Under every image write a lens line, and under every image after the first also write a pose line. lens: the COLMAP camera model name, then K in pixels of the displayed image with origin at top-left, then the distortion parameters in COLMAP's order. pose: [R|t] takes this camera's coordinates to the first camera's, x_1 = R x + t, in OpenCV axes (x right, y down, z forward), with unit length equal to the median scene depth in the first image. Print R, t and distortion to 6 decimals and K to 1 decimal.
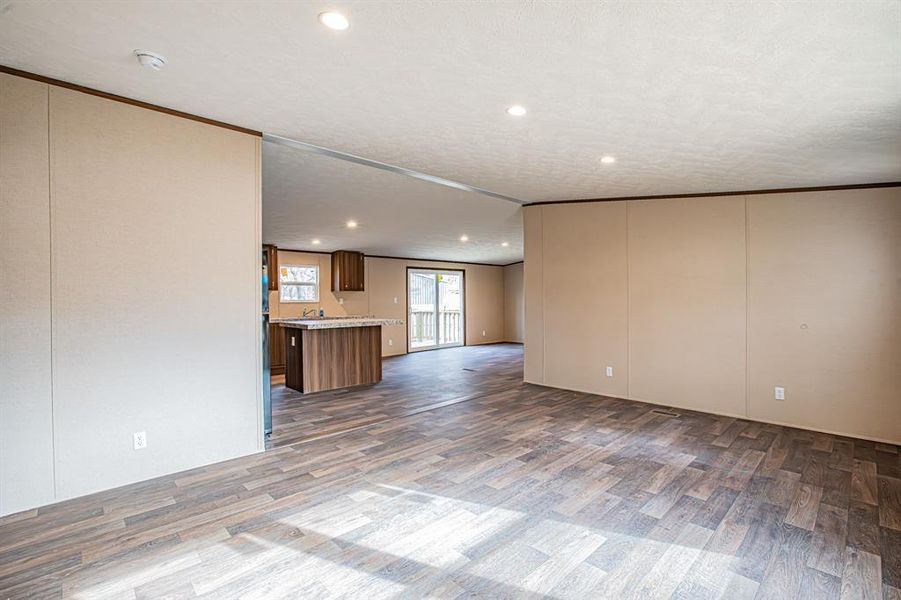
lens RADIAL K [[413.1, 0, 455.3], [0, 413.1, 304.6], [0, 0, 1]] dist [-0.050031, 0.015375]
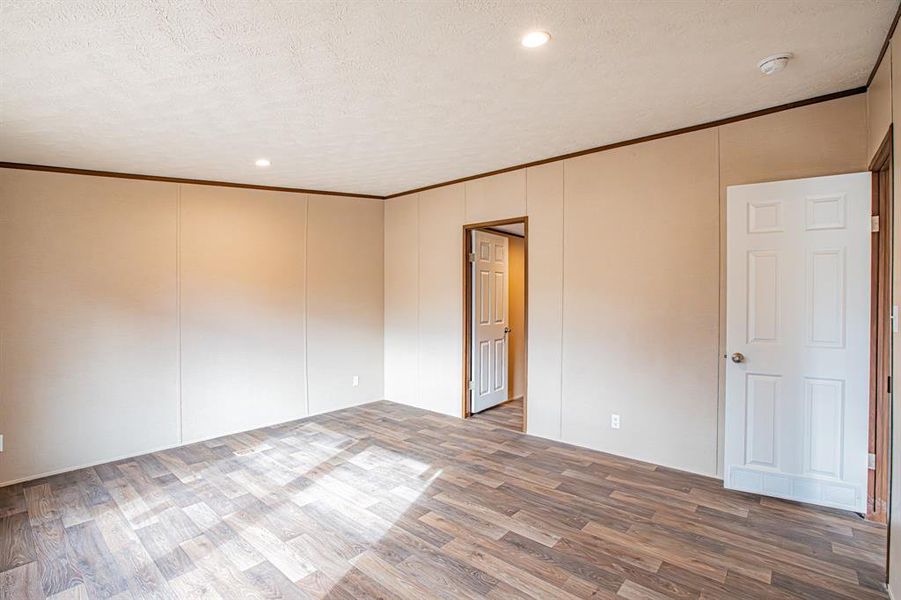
lens RADIAL K [[413.1, 0, 451.7], [0, 413.1, 297.1], [0, 0, 1]] dist [-0.050031, 0.015375]
pose [[0.094933, -0.007947, -0.995452, 0.722492], [-0.023526, 0.999671, -0.010224, -0.017063], [0.995206, 0.024390, 0.094715, 0.706674]]
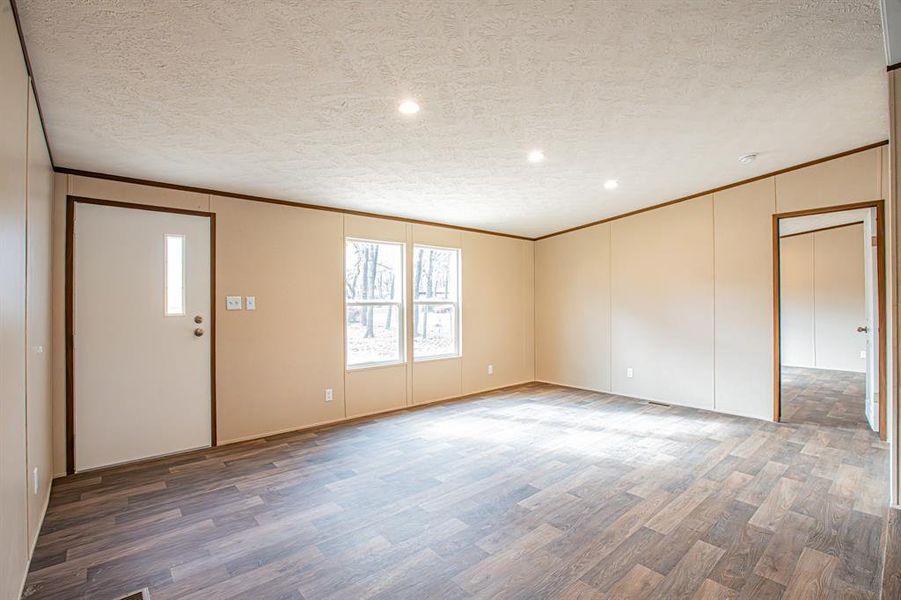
lens RADIAL K [[413.1, 0, 457.5], [0, 413.1, 300.4], [0, 0, 1]] dist [-0.050031, 0.015375]
pose [[-0.999034, 0.009489, 0.042896, 0.237486], [0.010186, 0.999819, 0.016064, -0.020415], [-0.042736, 0.016485, -0.998950, 1.570275]]
